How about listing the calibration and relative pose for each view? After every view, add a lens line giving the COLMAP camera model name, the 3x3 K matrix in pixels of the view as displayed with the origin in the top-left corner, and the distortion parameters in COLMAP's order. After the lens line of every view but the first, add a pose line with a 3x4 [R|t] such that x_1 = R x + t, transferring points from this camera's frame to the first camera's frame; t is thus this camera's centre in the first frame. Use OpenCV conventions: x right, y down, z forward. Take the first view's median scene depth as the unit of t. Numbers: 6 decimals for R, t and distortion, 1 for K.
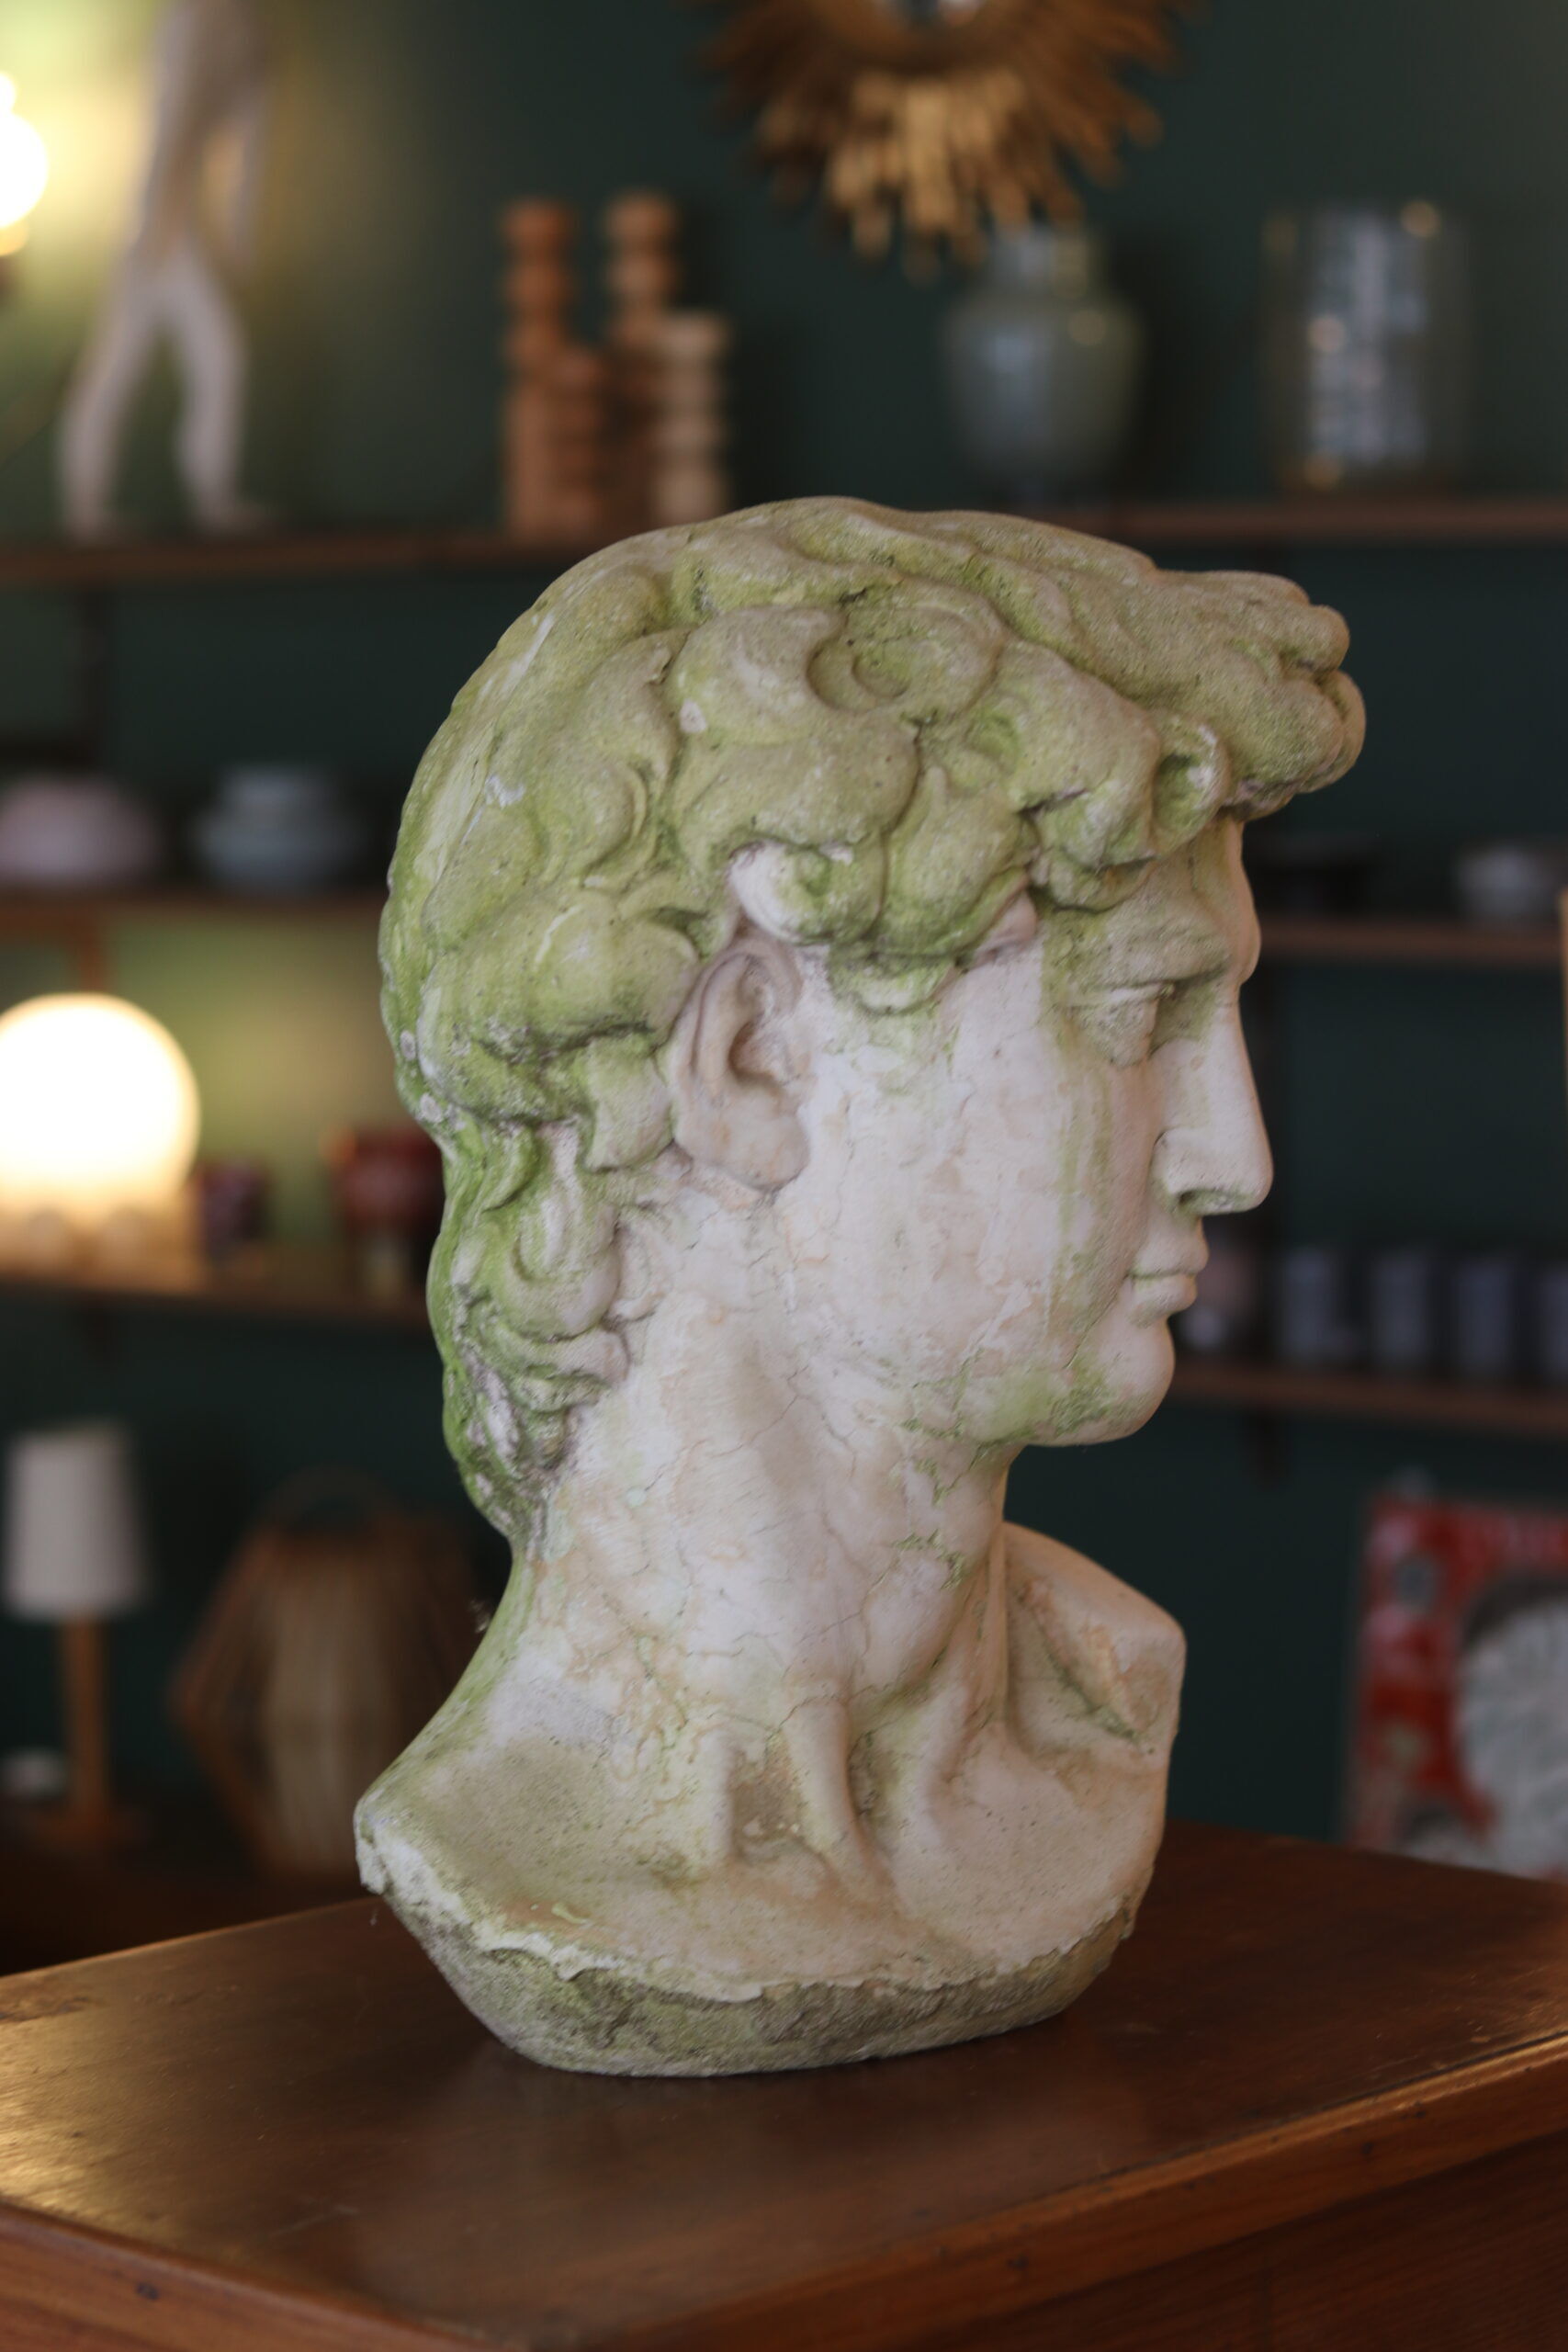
lens RADIAL K [[5930.6, 0, 784.0], [0, 5930.6, 1176.3], [0, 0, 1]] dist [-0.151437, 0.000000]
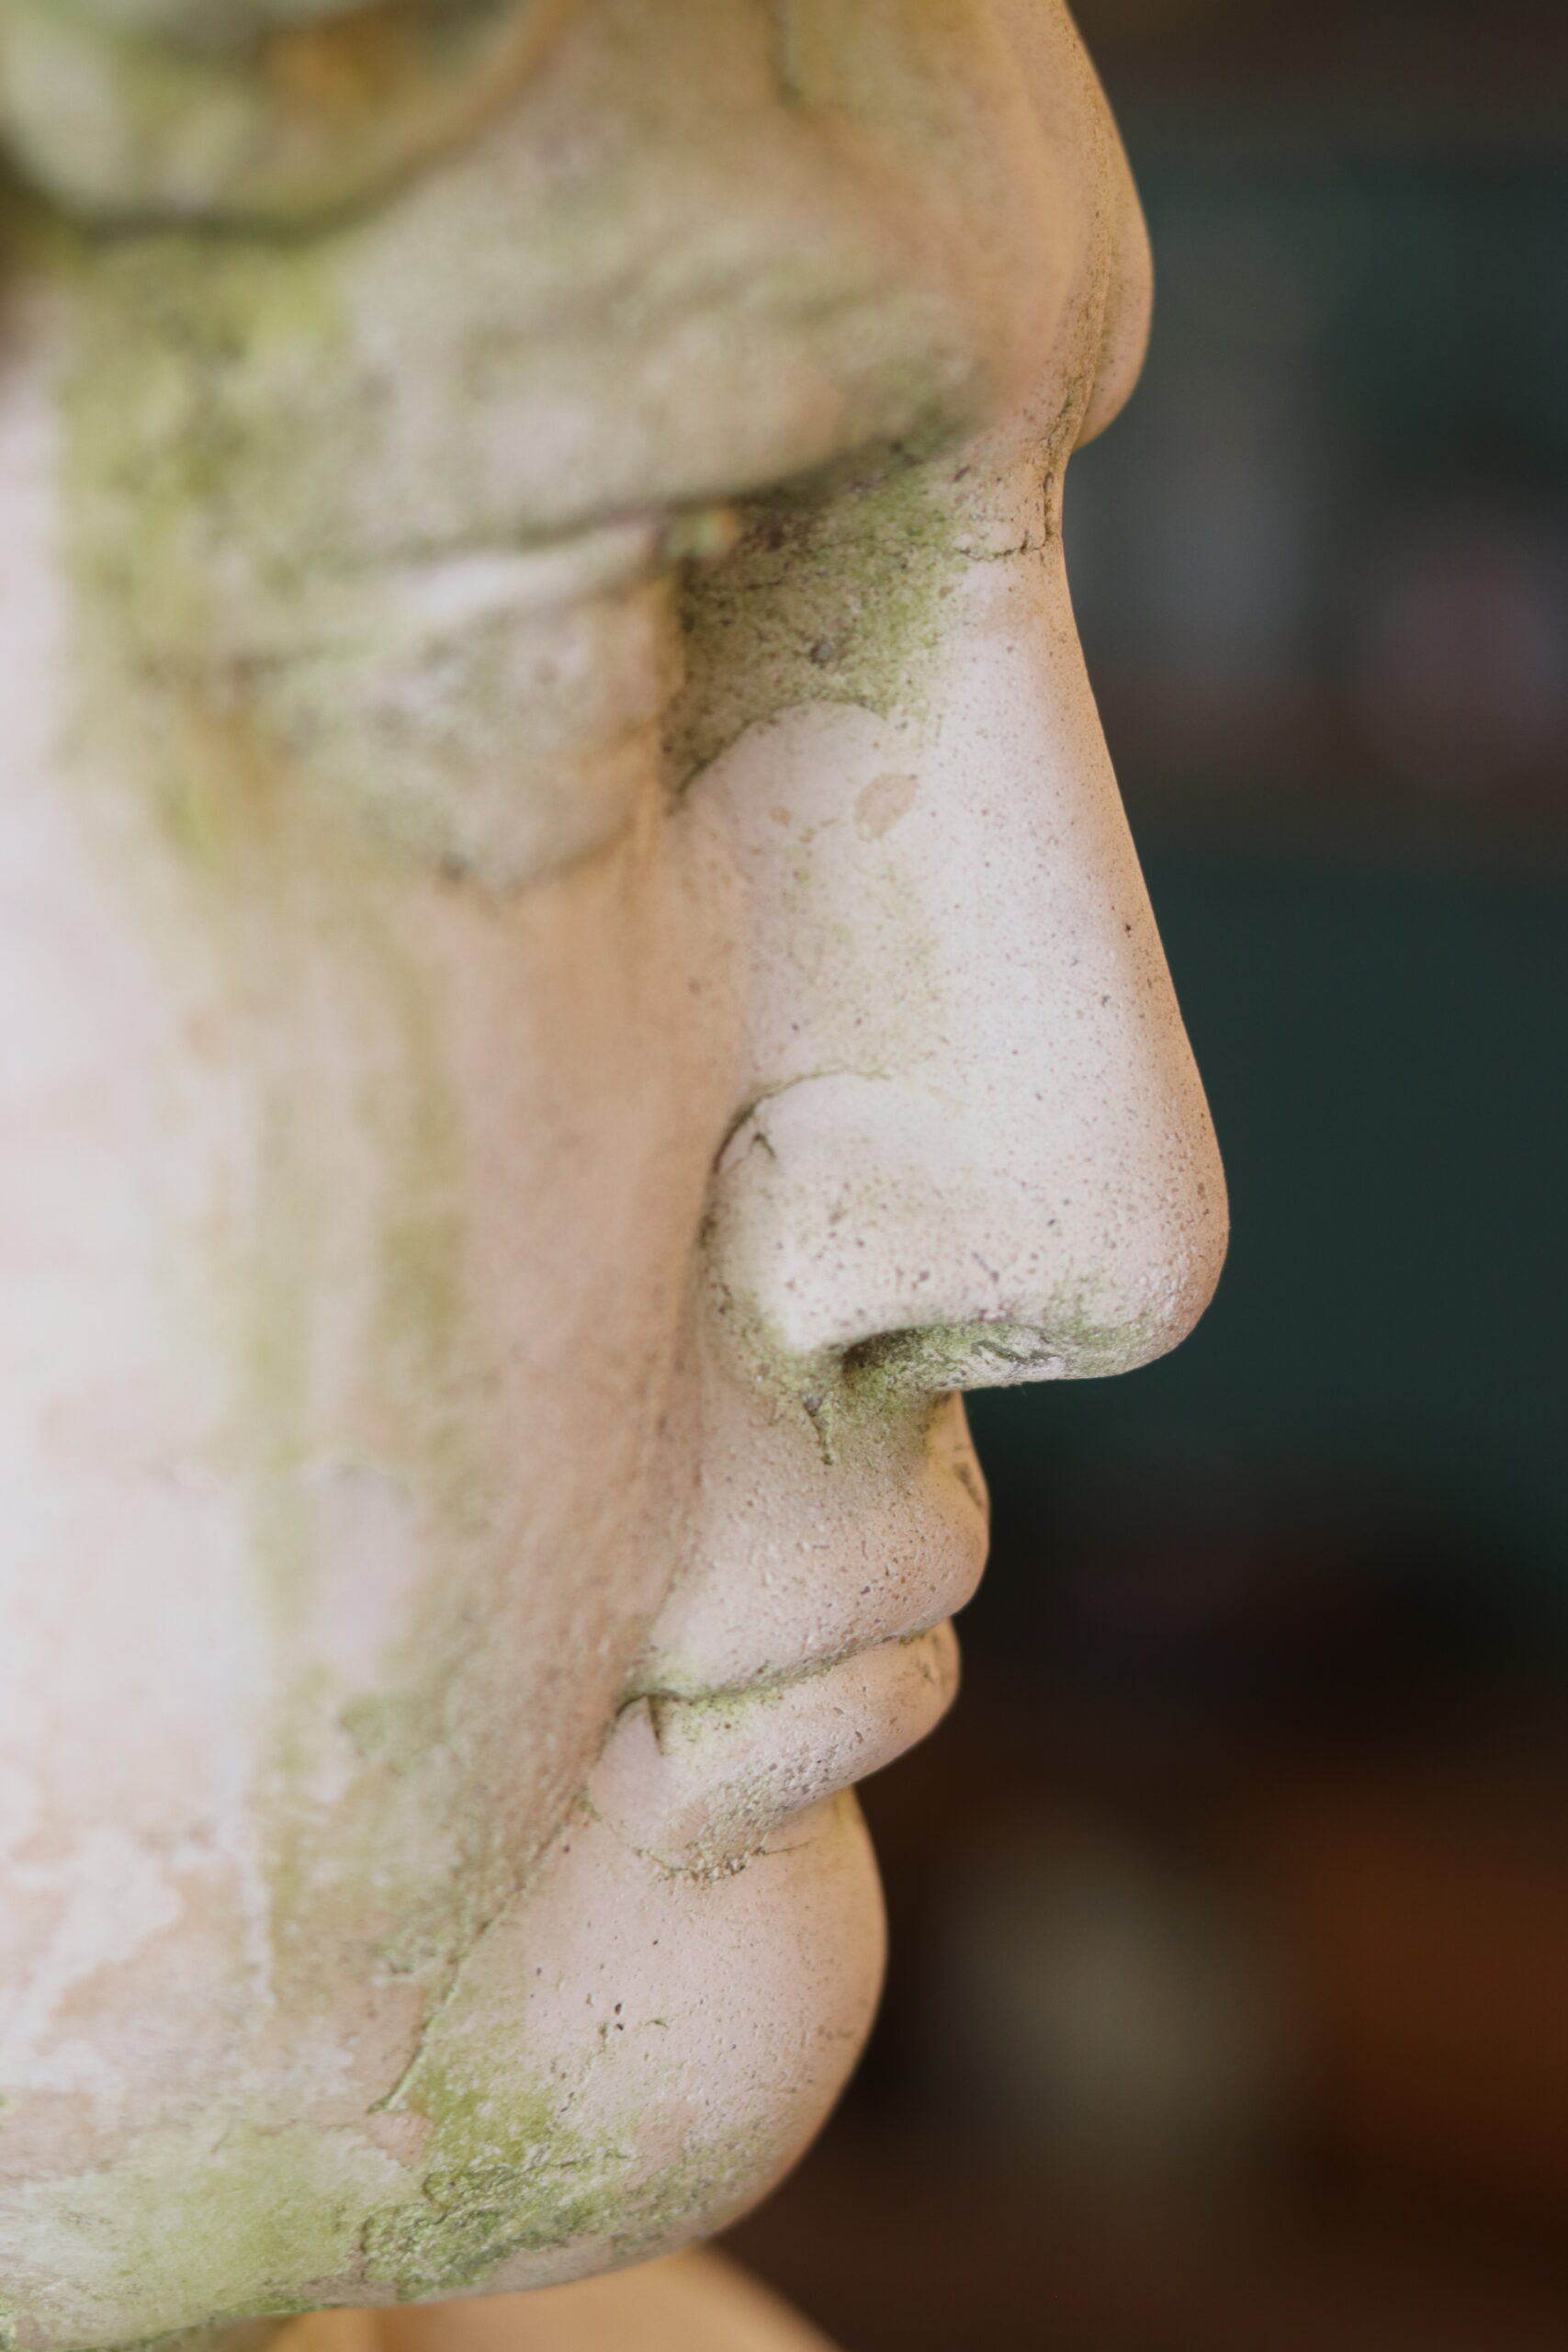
lens RADIAL K [[5930.6, 0, 784.8], [0, 5930.6, 1175.4], [0, 0, 1]] dist [-0.151437, 0.000000]
pose [[0.996583, -0.045544, -0.068913, 0.082635], [0.055259, 0.987685, 0.146373, -0.040319], [0.061398, -0.149681, 0.986826, 0.767729]]
